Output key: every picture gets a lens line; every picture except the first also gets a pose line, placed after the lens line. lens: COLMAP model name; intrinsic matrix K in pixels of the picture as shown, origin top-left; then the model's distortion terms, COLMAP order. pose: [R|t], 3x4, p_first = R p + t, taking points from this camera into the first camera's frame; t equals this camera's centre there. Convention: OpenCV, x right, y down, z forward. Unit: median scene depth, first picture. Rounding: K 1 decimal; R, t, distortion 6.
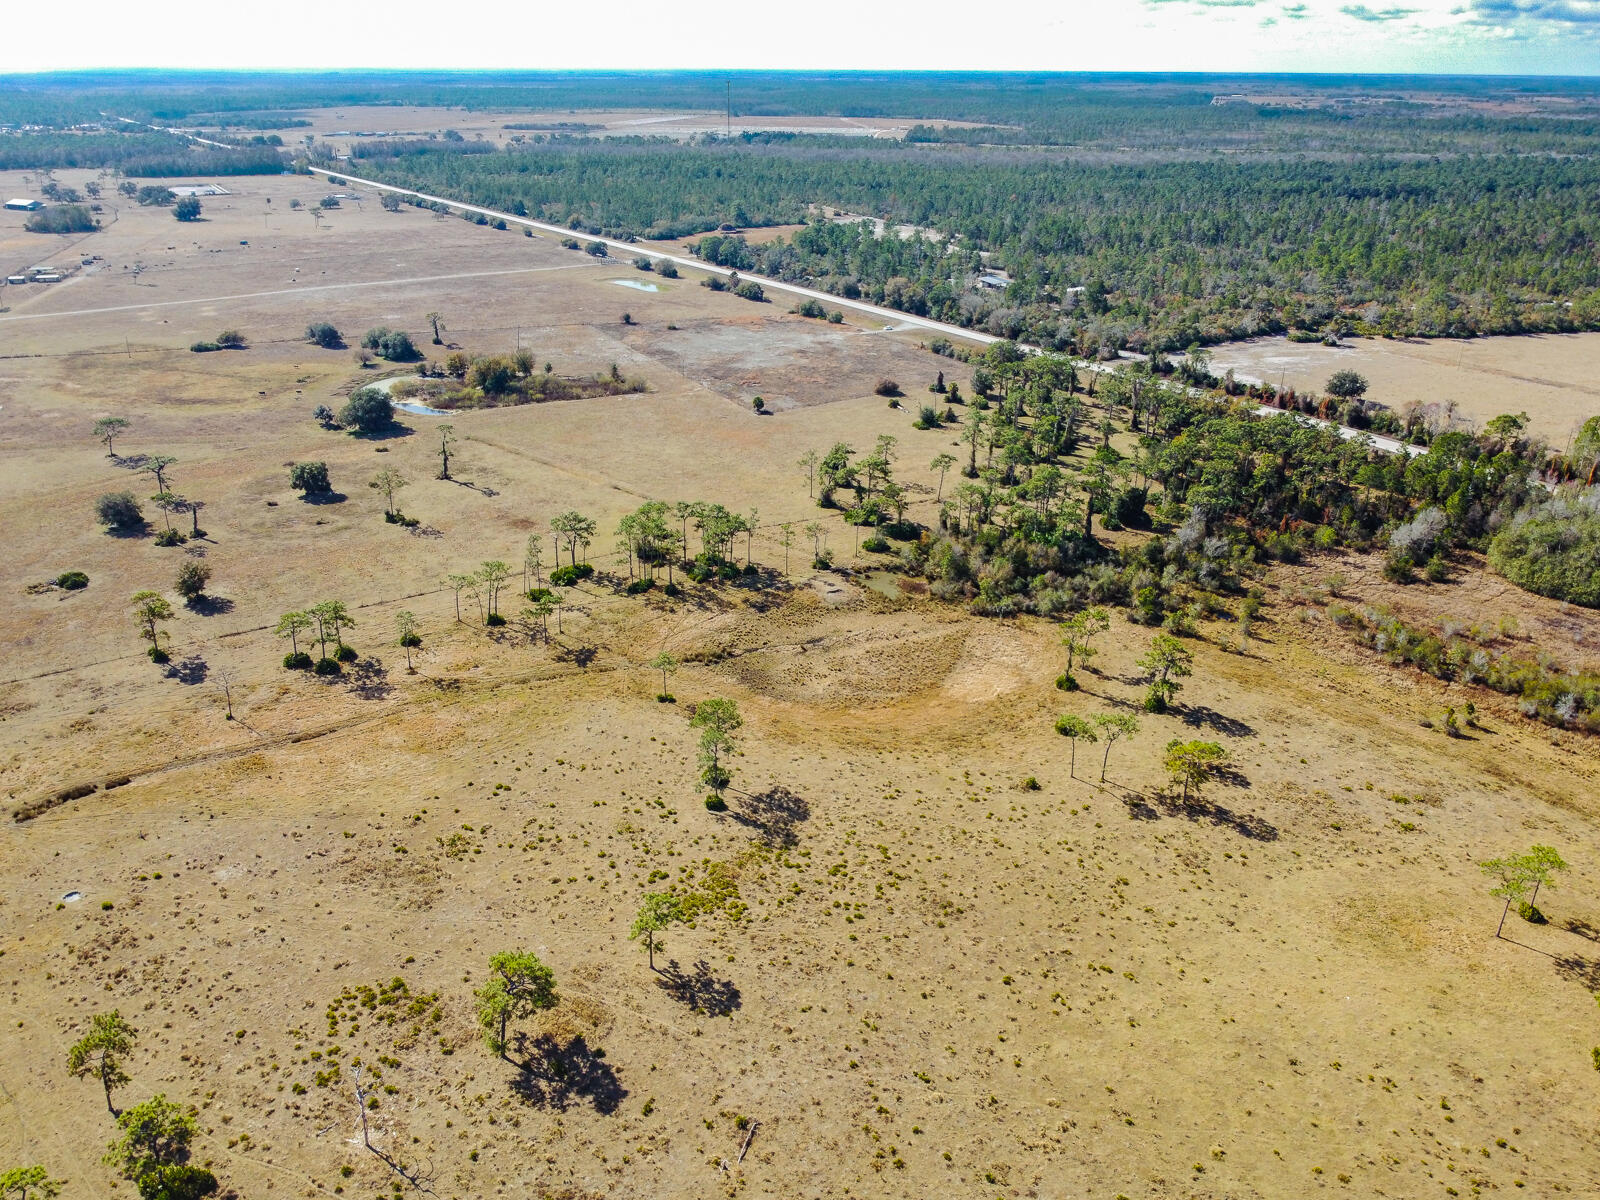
lens RADIAL K [[1215.7, 0, 797.4], [0, 1215.7, 598.5], [0, 0, 1]] dist [0.003474, -0.006287]
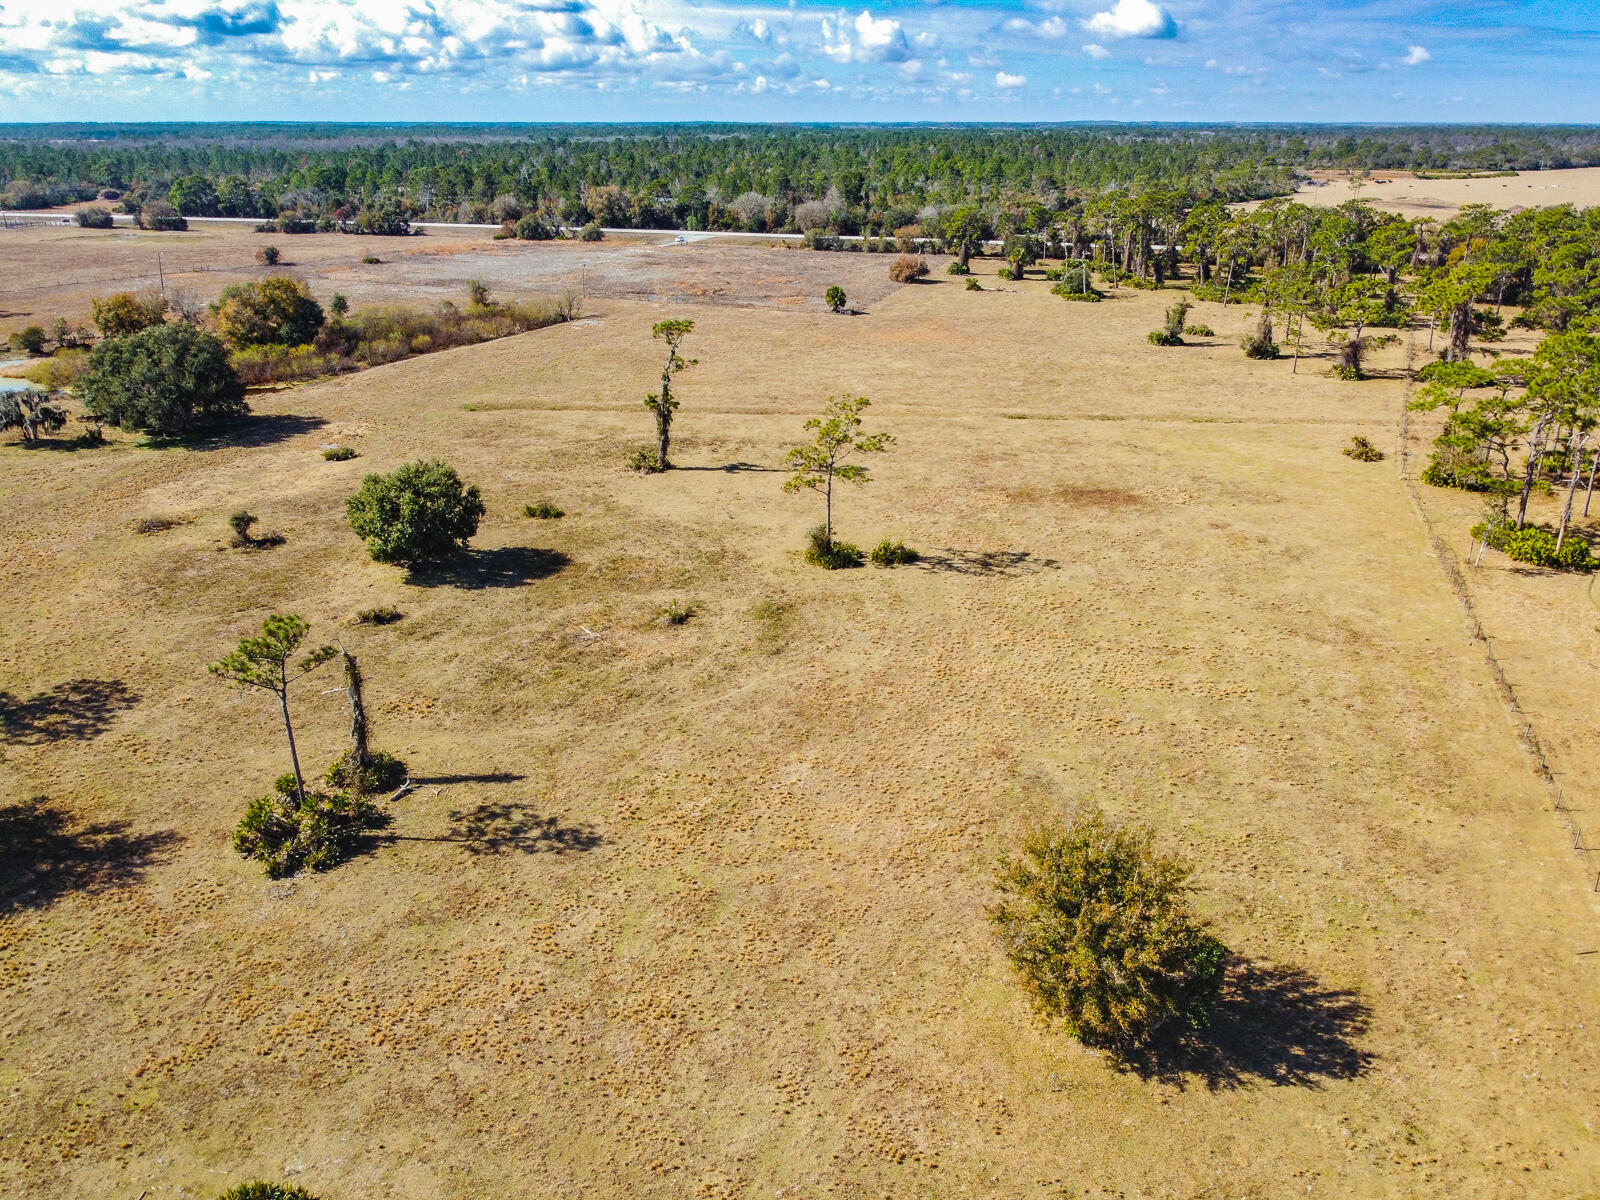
lens RADIAL K [[1246.9, 0, 812.1], [0, 1246.9, 516.2], [0, 0, 1]] dist [0.000419, -0.001134]
pose [[0.779889, -0.194635, 0.594886, -0.318642], [0.255415, 0.966653, -0.018577, -0.042424], [-0.571433, 0.166431, 0.803595, 0.430955]]
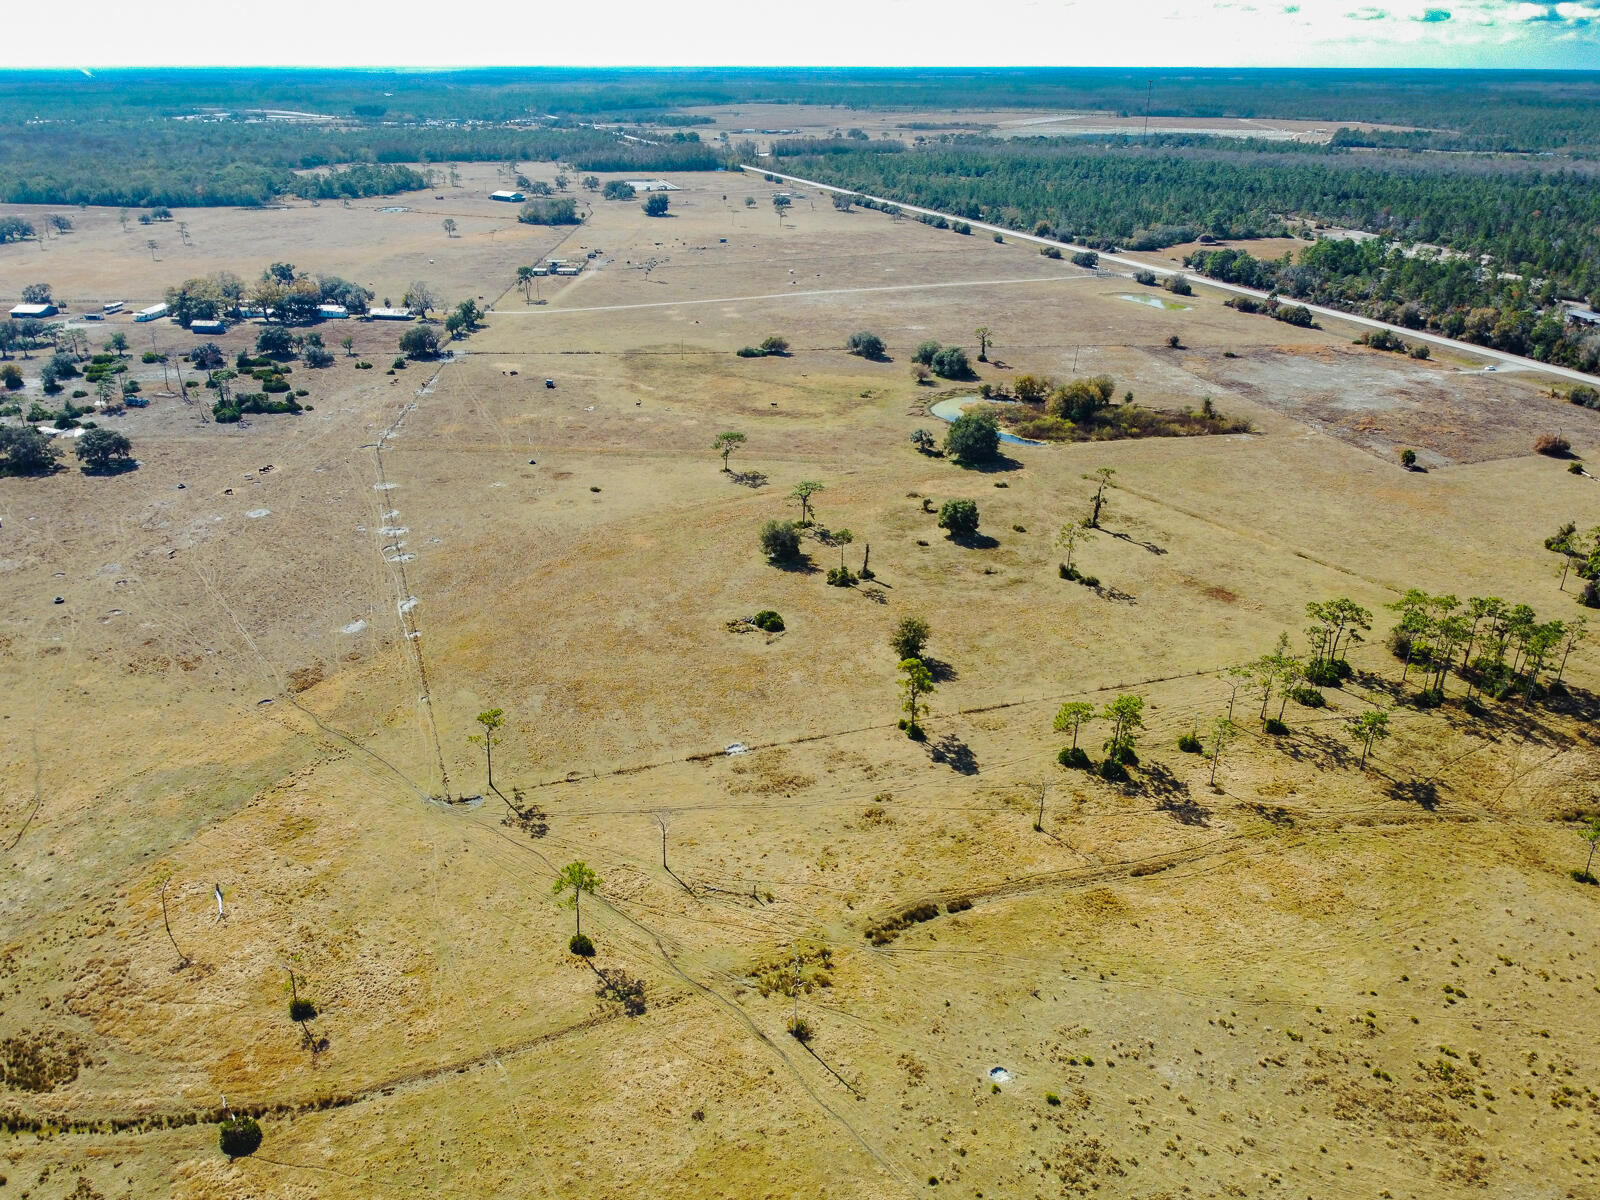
lens RADIAL K [[1215.7, 0, 797.4], [0, 1215.7, 598.5], [0, 0, 1]] dist [0.003474, -0.006287]
pose [[0.967229, 0.099958, -0.233400, -0.186323], [-0.099706, 0.994933, 0.012910, -0.023622], [0.233508, 0.010785, 0.972295, 0.053806]]
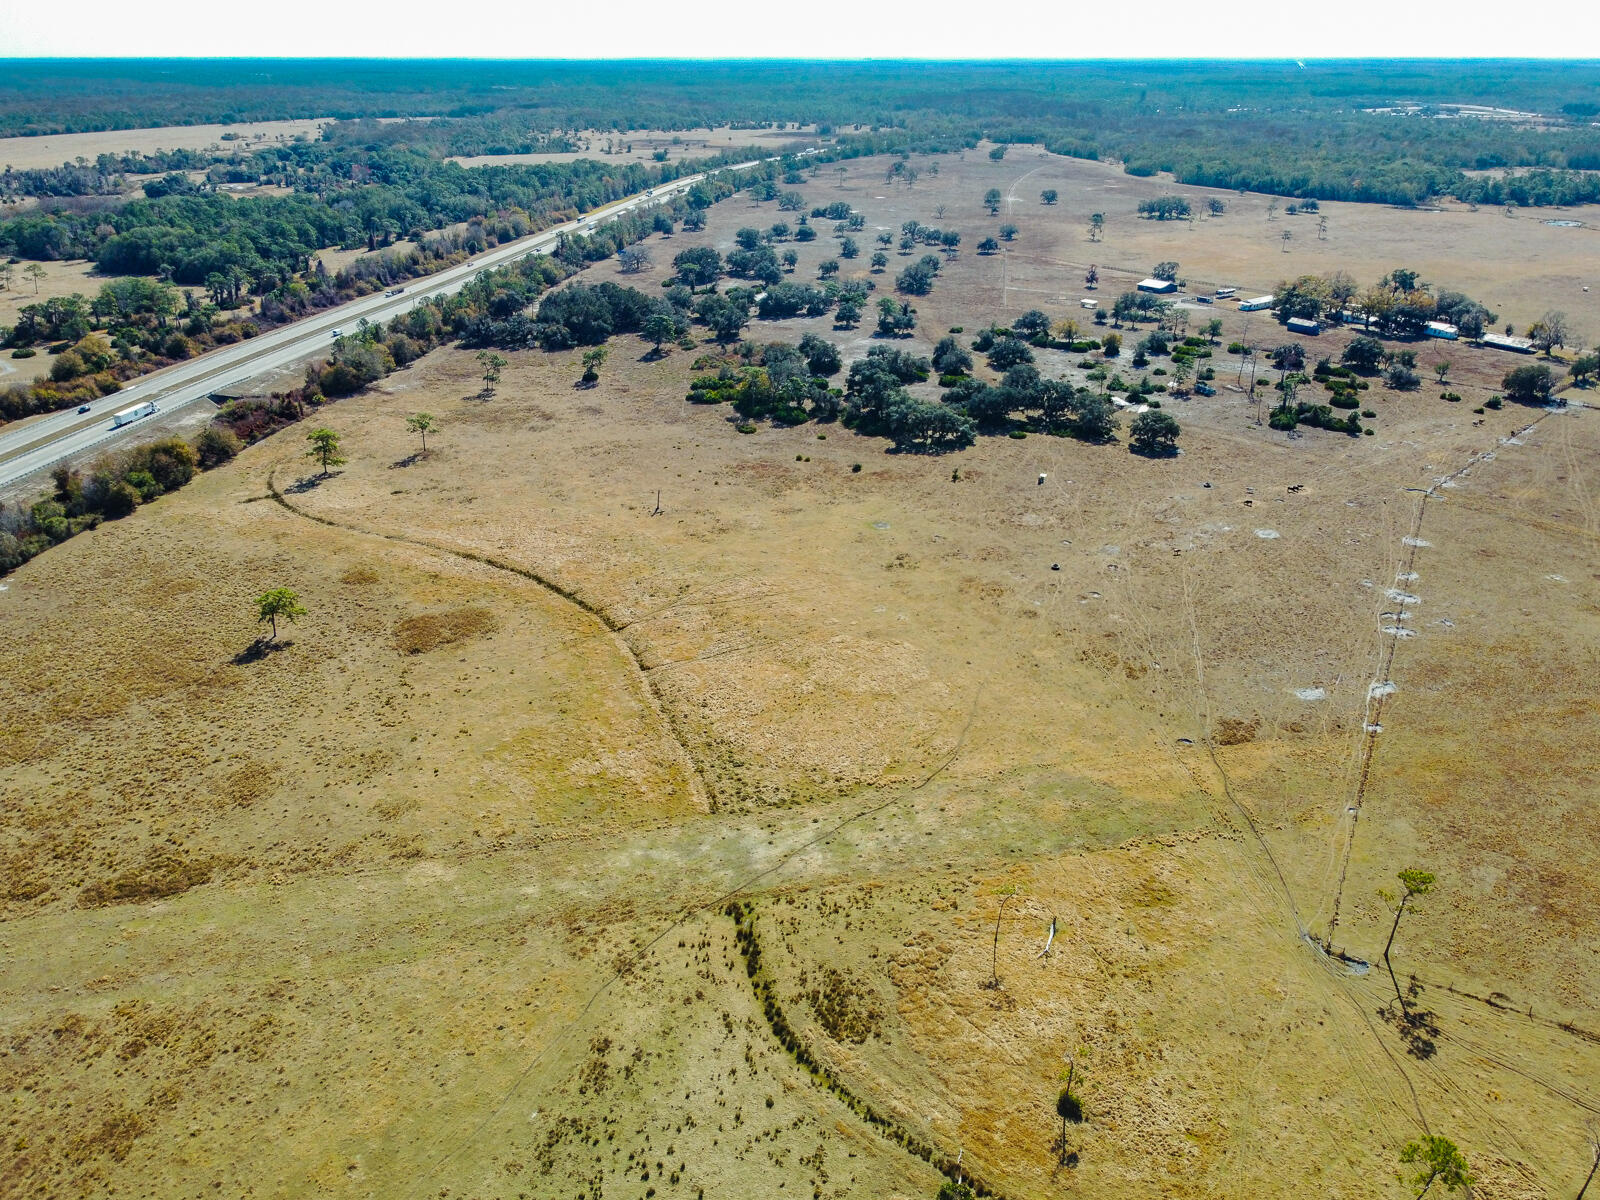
lens RADIAL K [[1215.7, 0, 797.4], [0, 1215.7, 598.5], [0, 0, 1]] dist [0.003474, -0.006287]
pose [[0.441218, 0.363914, -0.820300, -0.208900], [-0.359691, 0.909163, 0.209868, -0.043052], [0.822161, 0.202457, 0.532036, 0.098731]]
